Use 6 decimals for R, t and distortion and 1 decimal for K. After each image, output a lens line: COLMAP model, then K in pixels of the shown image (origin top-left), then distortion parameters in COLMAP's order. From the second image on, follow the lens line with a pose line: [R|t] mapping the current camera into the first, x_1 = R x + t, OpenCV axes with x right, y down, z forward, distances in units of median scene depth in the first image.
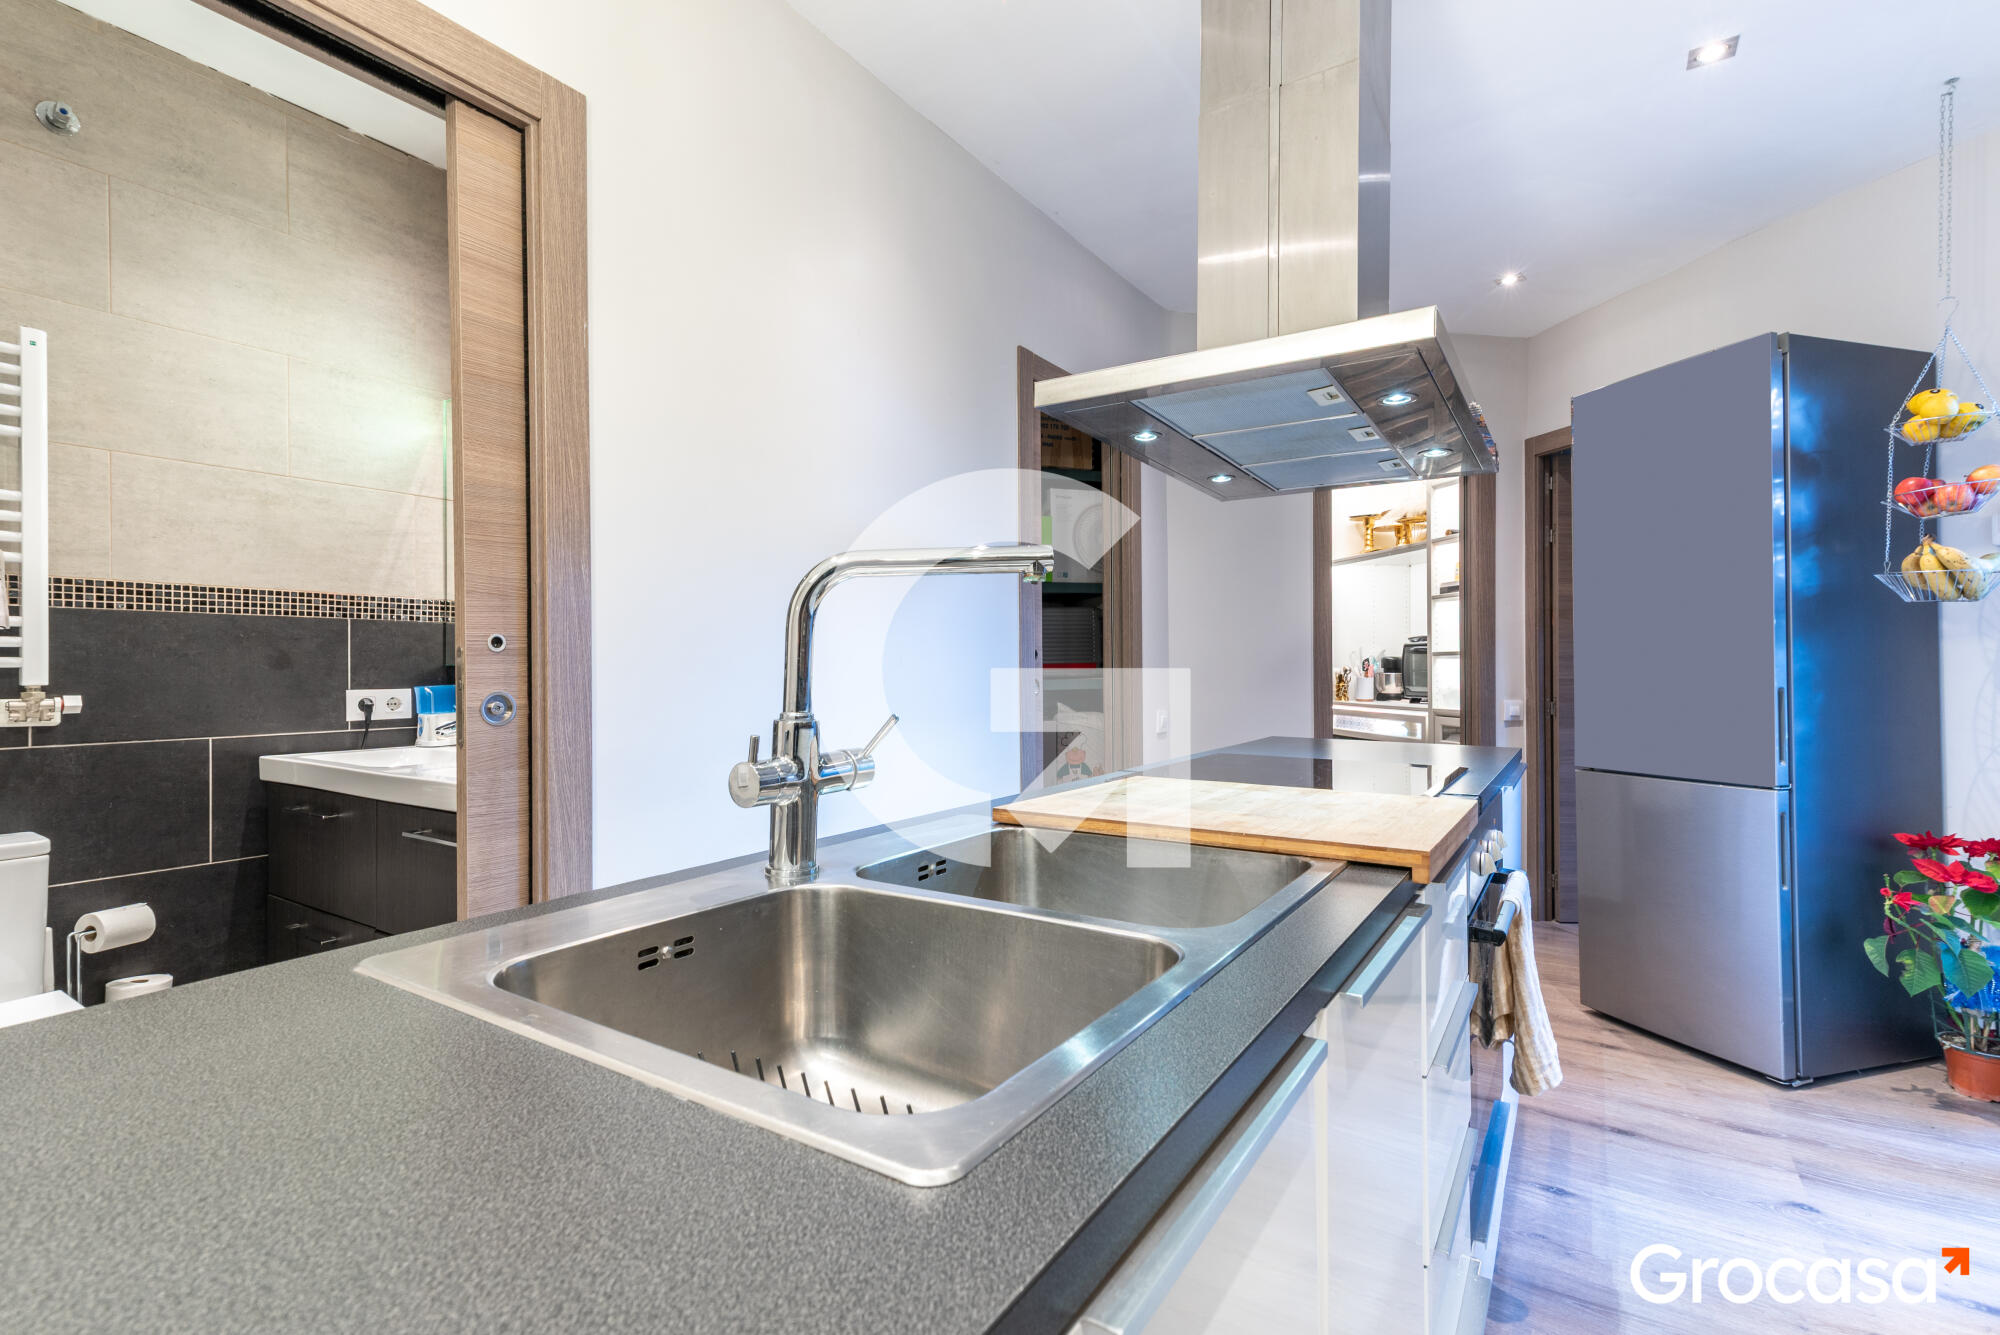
lens RADIAL K [[913.2, 0, 1000.0], [0, 913.2, 667.5], [0, 0, 1]] dist [0.014504, 0.000272]
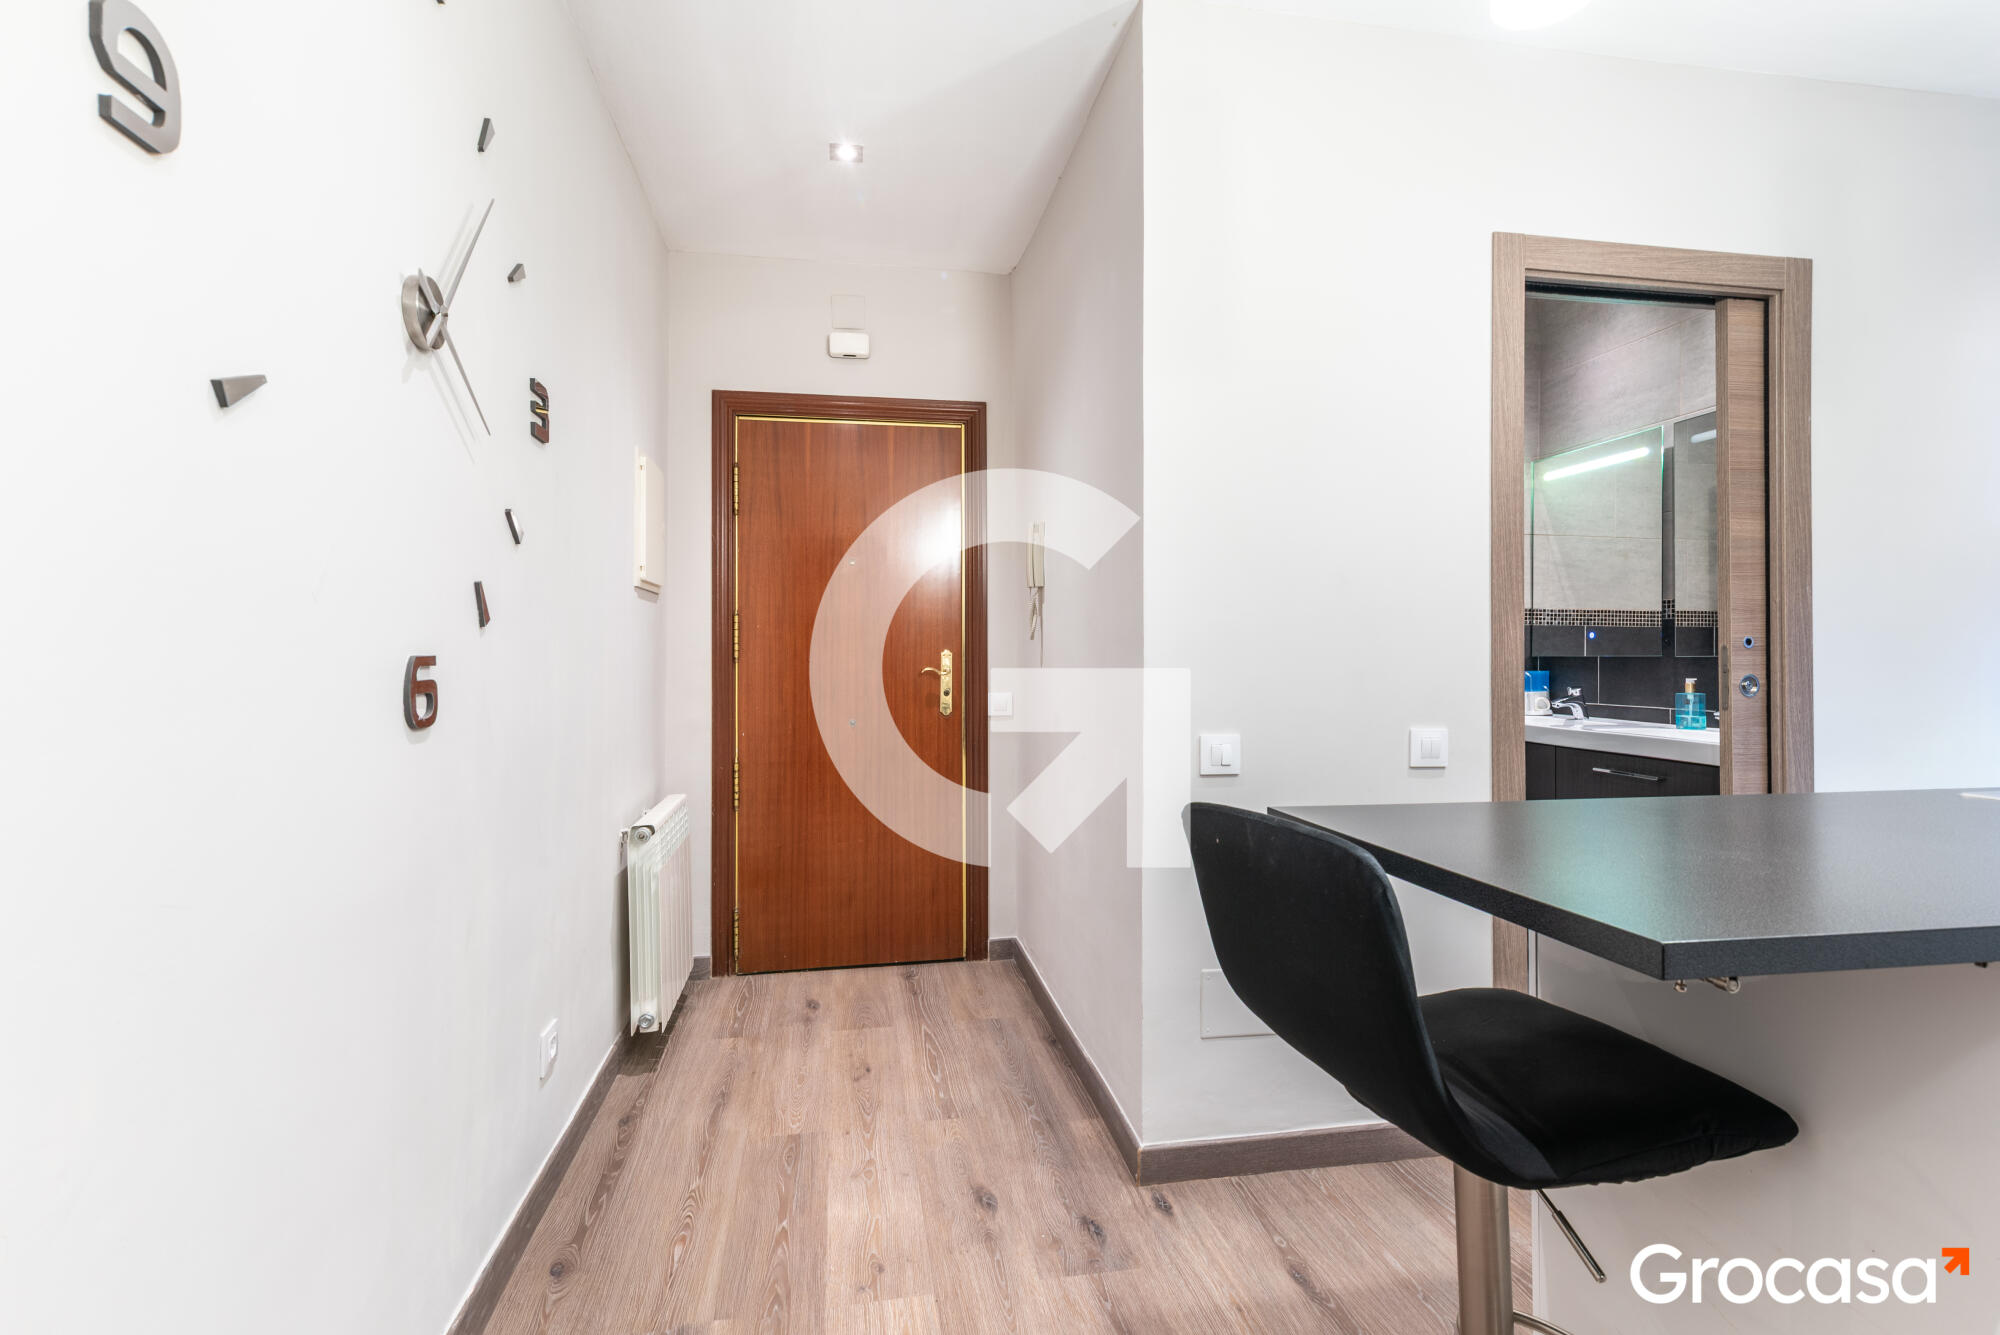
lens RADIAL K [[913.2, 0, 999.9], [0, 913.2, 649.6], [0, 0, 1]] dist [0.014504, 0.000272]
pose [[0.688230, -0.006114, -0.725467, -0.287186], [0.000063, 0.999965, -0.008369, -0.001995], [0.725493, 0.005714, 0.688206, -0.930570]]
